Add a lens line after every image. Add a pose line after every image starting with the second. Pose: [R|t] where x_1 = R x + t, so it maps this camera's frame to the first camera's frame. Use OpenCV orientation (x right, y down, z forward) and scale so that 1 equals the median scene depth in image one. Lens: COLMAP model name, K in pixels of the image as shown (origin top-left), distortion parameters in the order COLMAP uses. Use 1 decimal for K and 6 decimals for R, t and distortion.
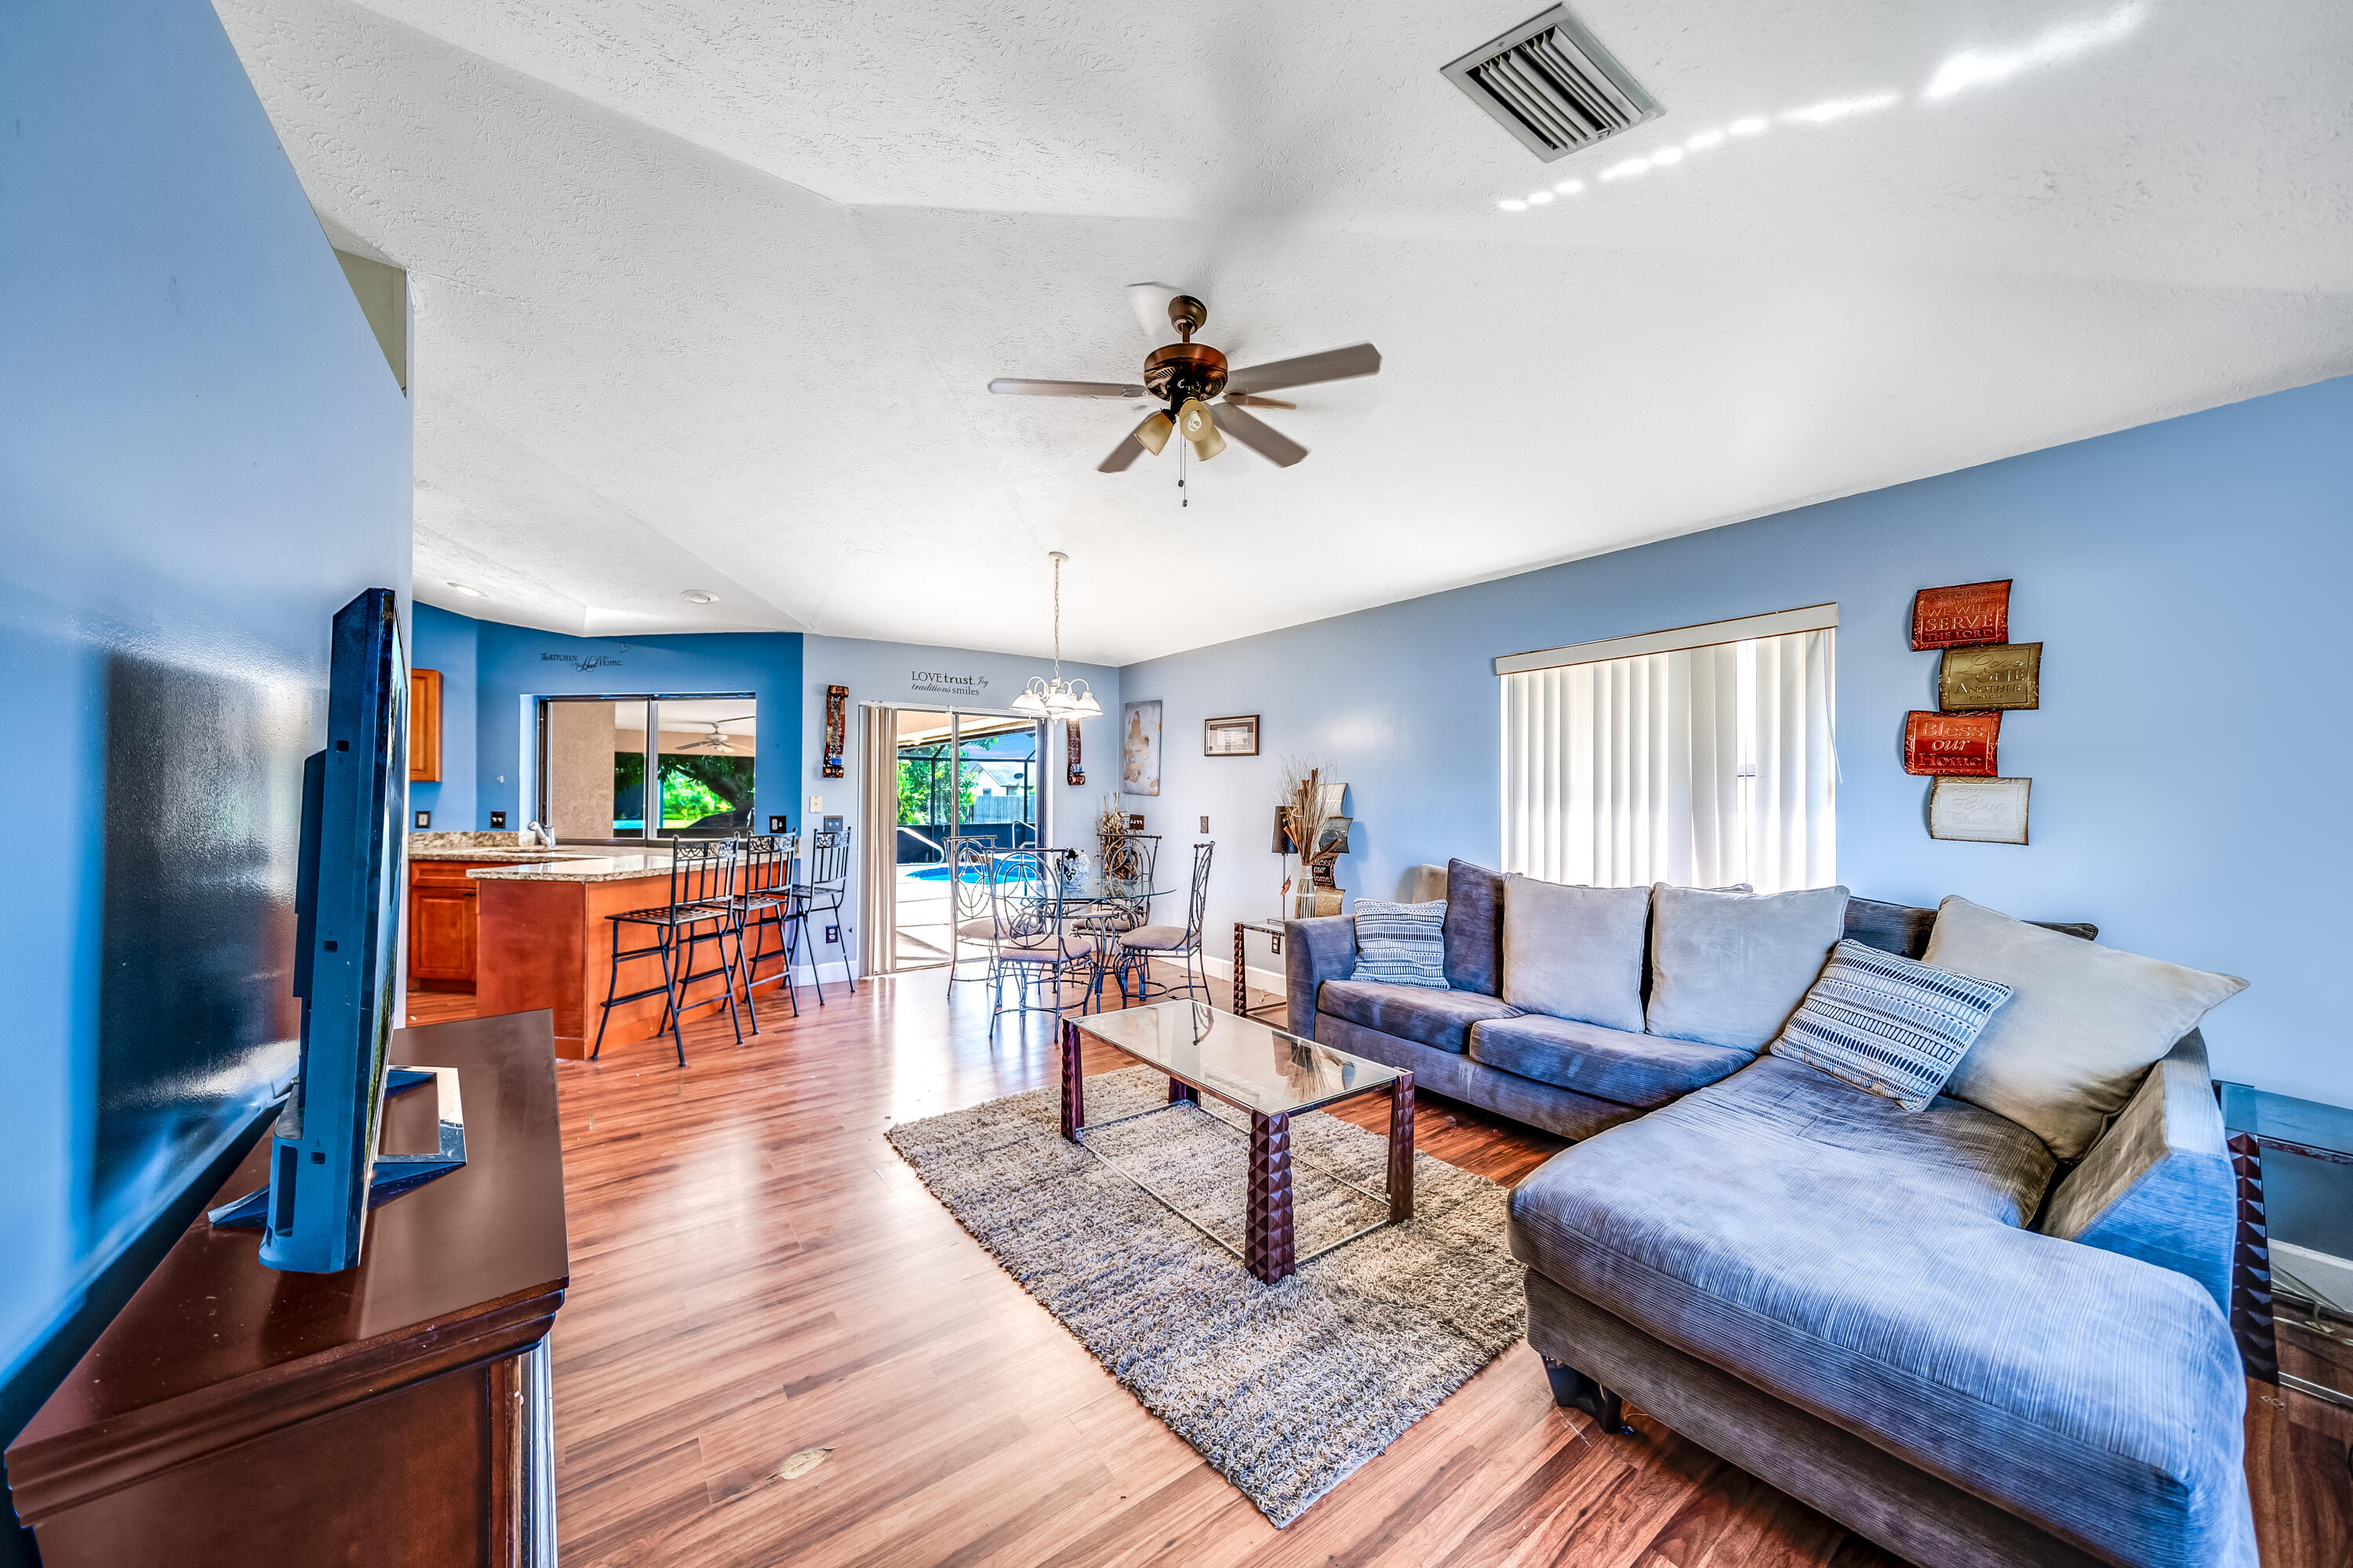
lens RADIAL K [[799.9, 0, 1182.4], [0, 799.9, 788.5], [0, 0, 1]] dist [-0.001248, 0.000065]
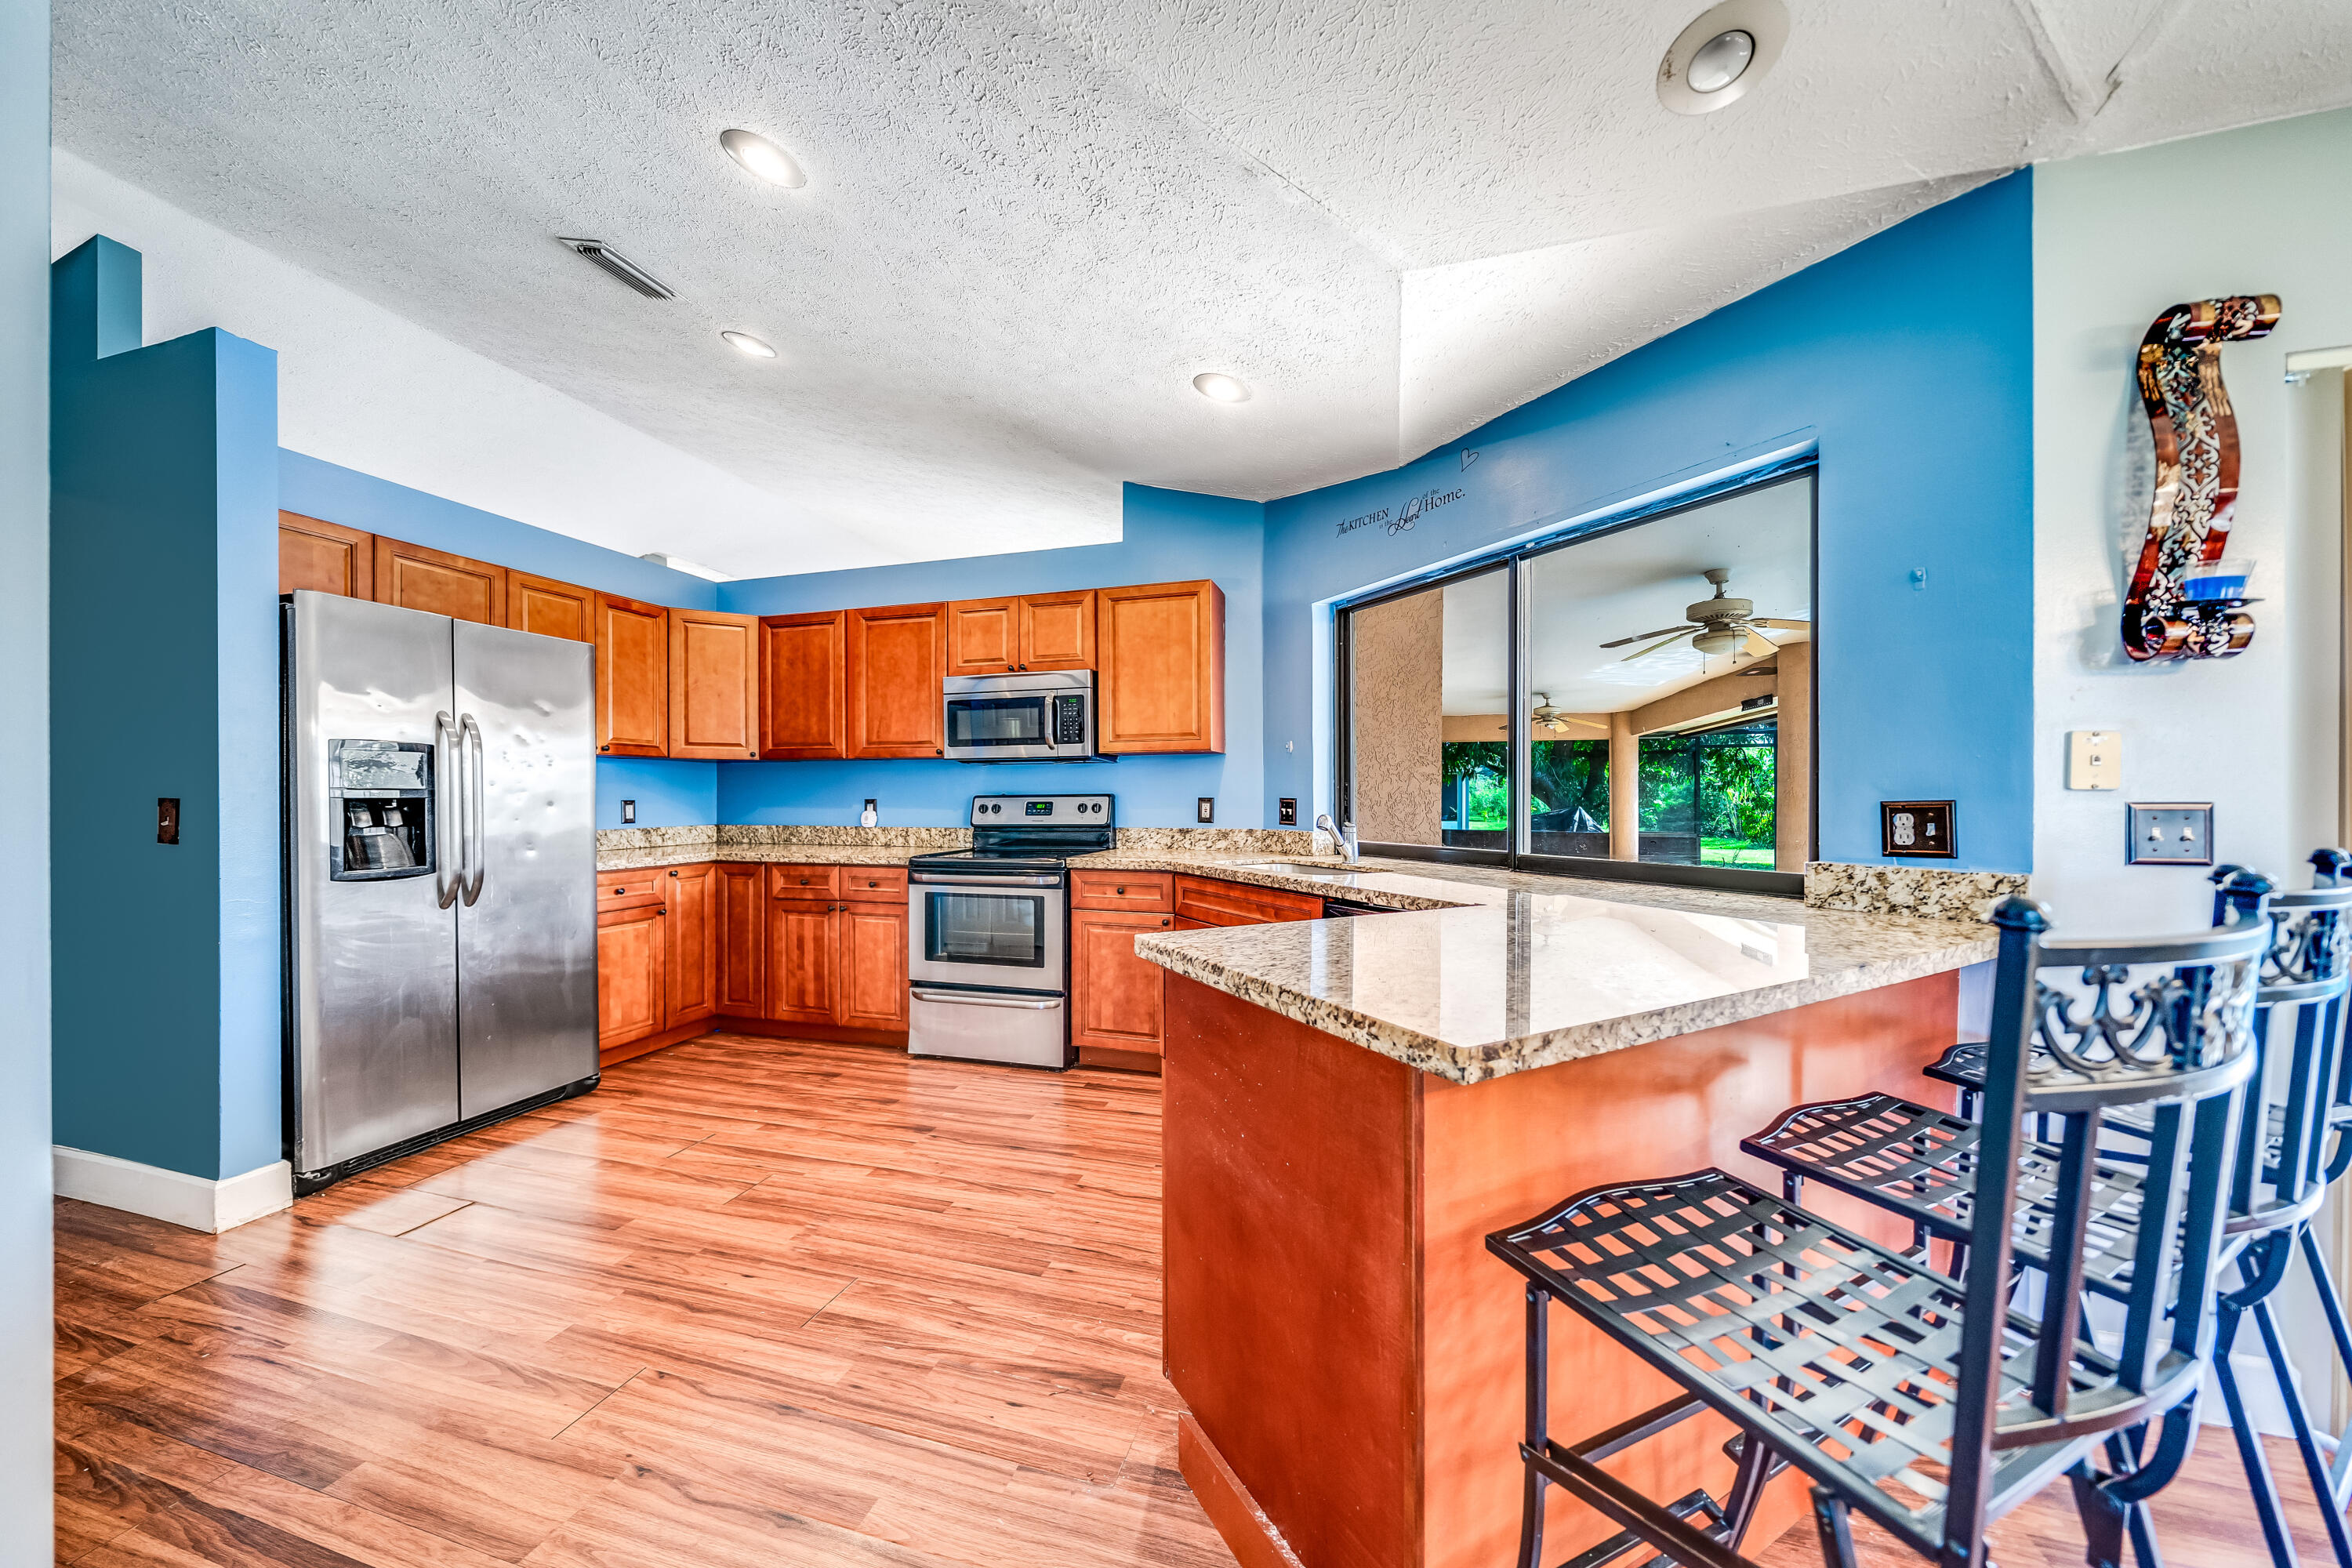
lens RADIAL K [[799.5, 0, 1164.5], [0, 799.5, 802.8], [0, 0, 1]] dist [-0.001248, 0.000065]
pose [[0.596887, -0.002726, -0.802321, -0.430751], [0.016029, 0.999835, 0.008528, 0.026826], [0.802165, -0.017951, 0.596832, 0.575597]]
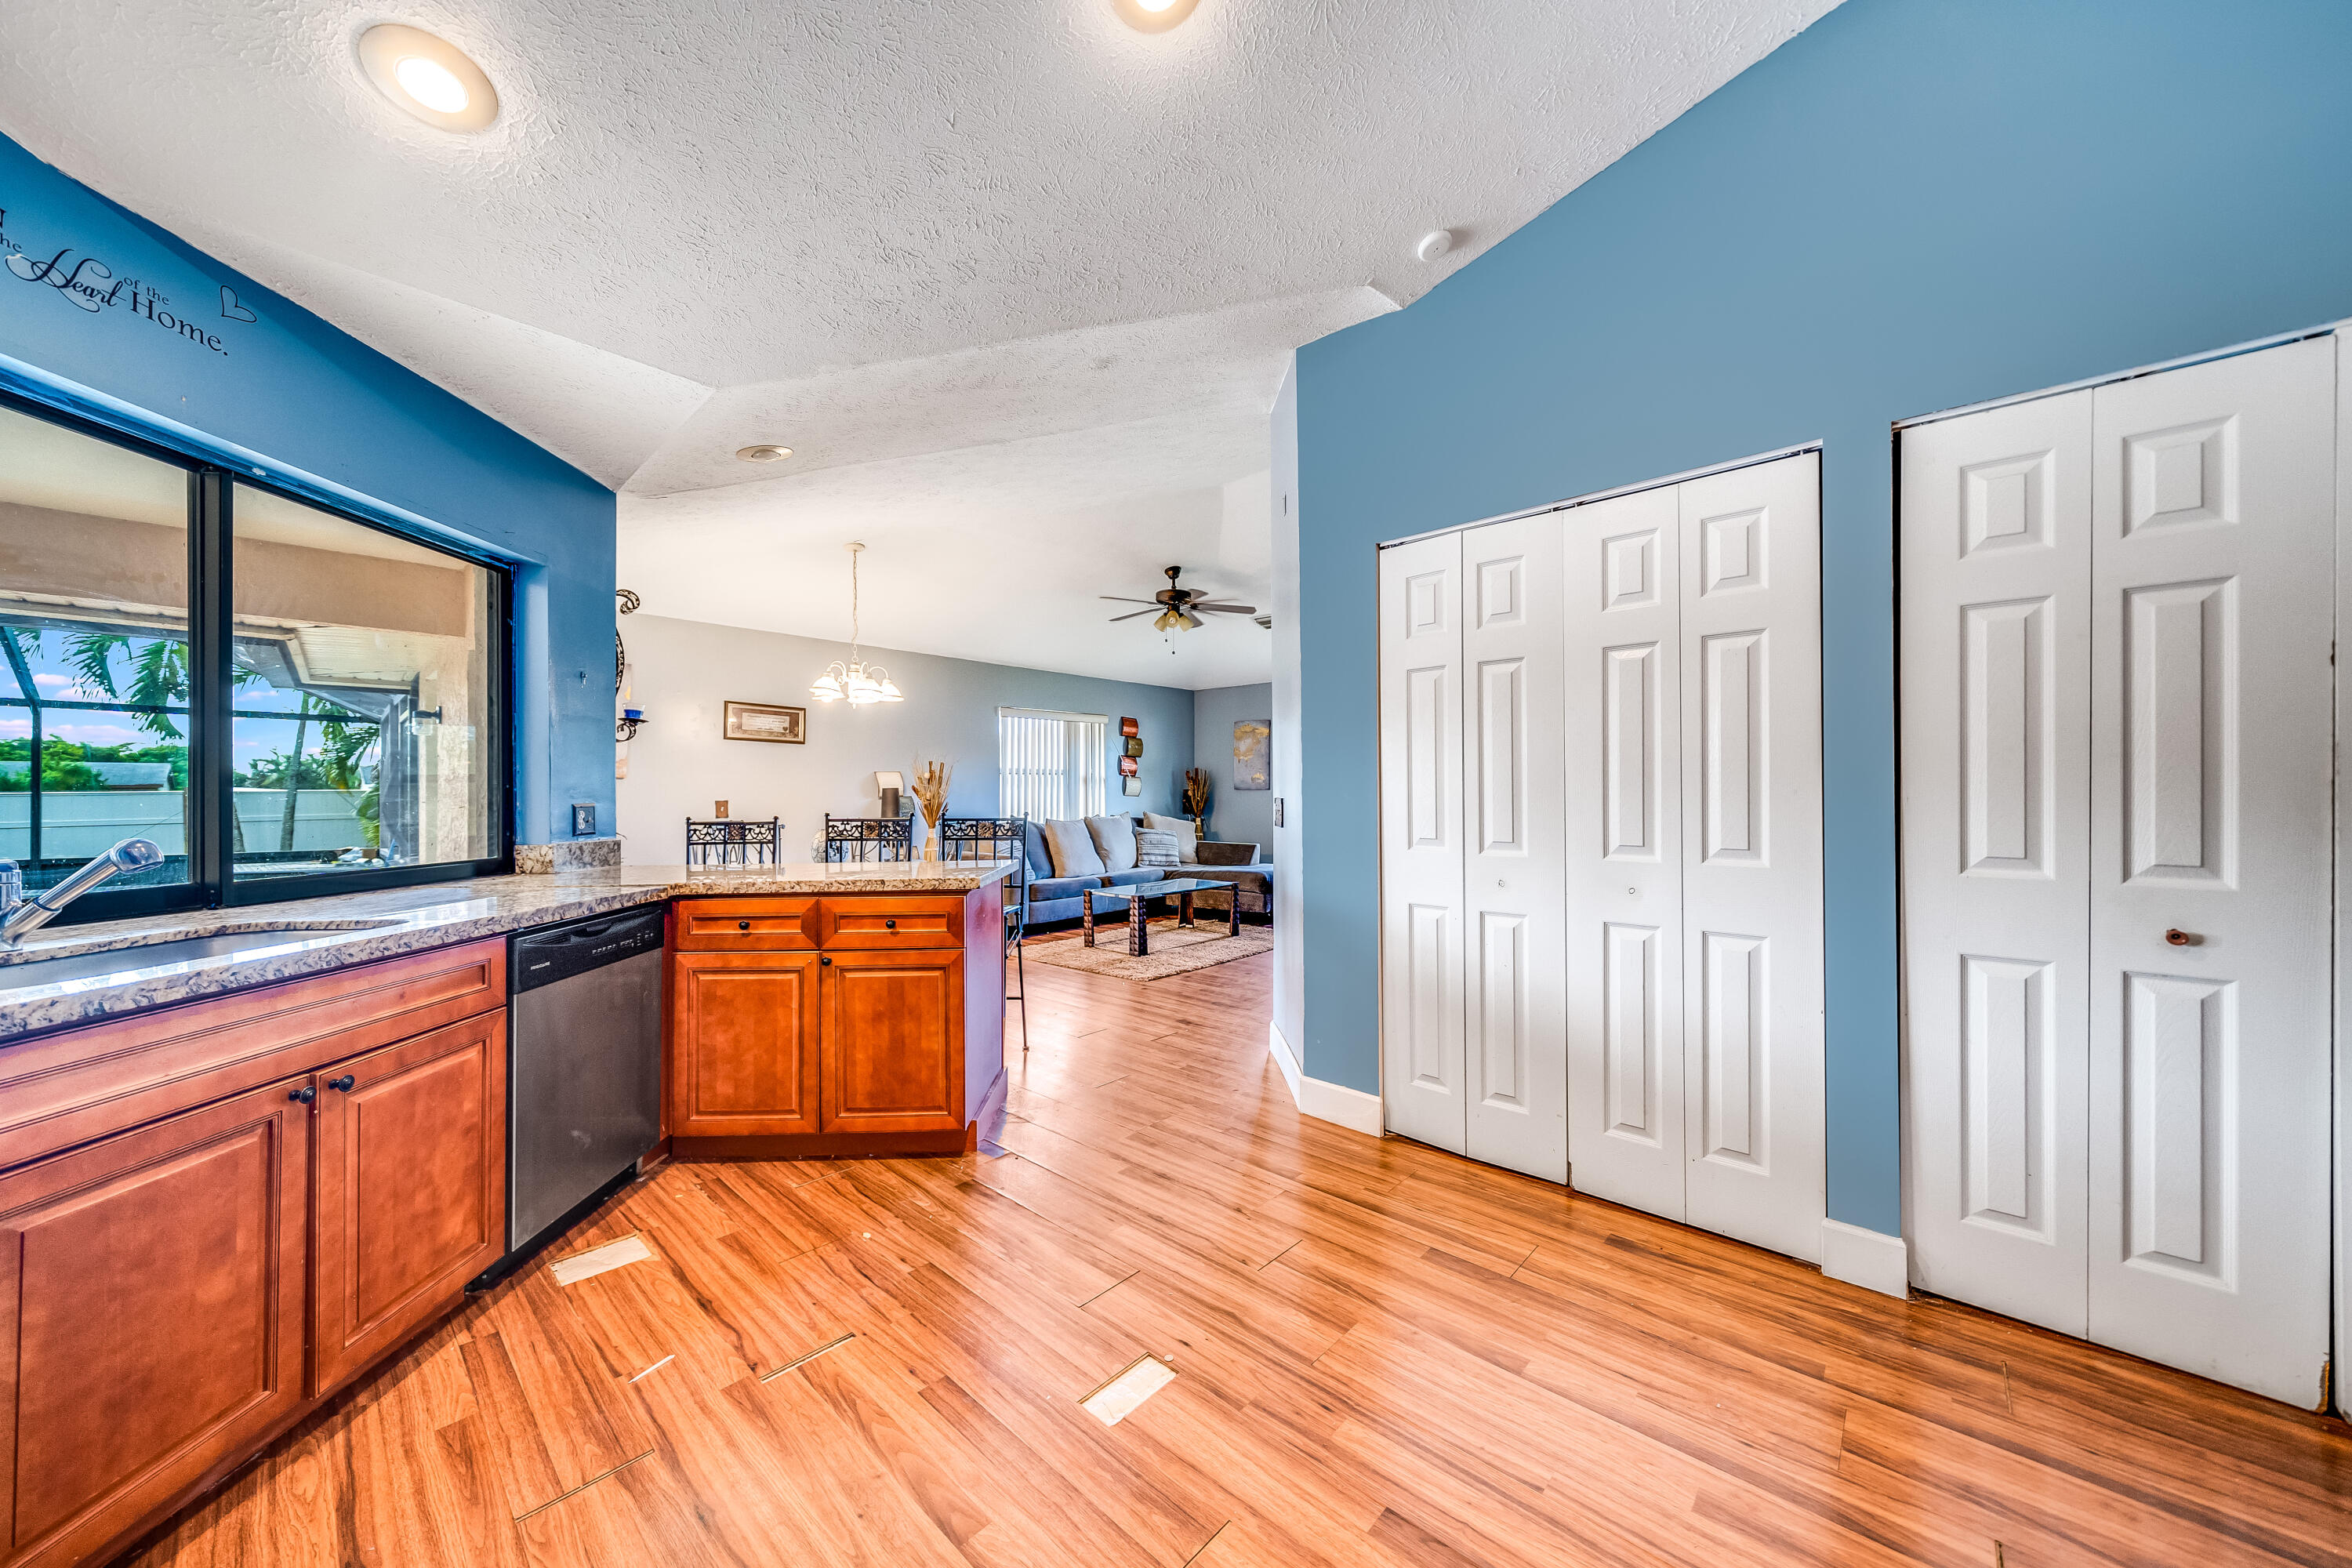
lens RADIAL K [[799.5, 0, 1189.2], [0, 799.5, 786.9], [0, 0, 1]] dist [-0.001248, 0.000065]
pose [[-0.192285, 0.005283, 0.981325, -1.129435], [-0.008551, 0.999939, -0.007058, 0.022689], [-0.981302, -0.009748, -0.192228, 0.694246]]
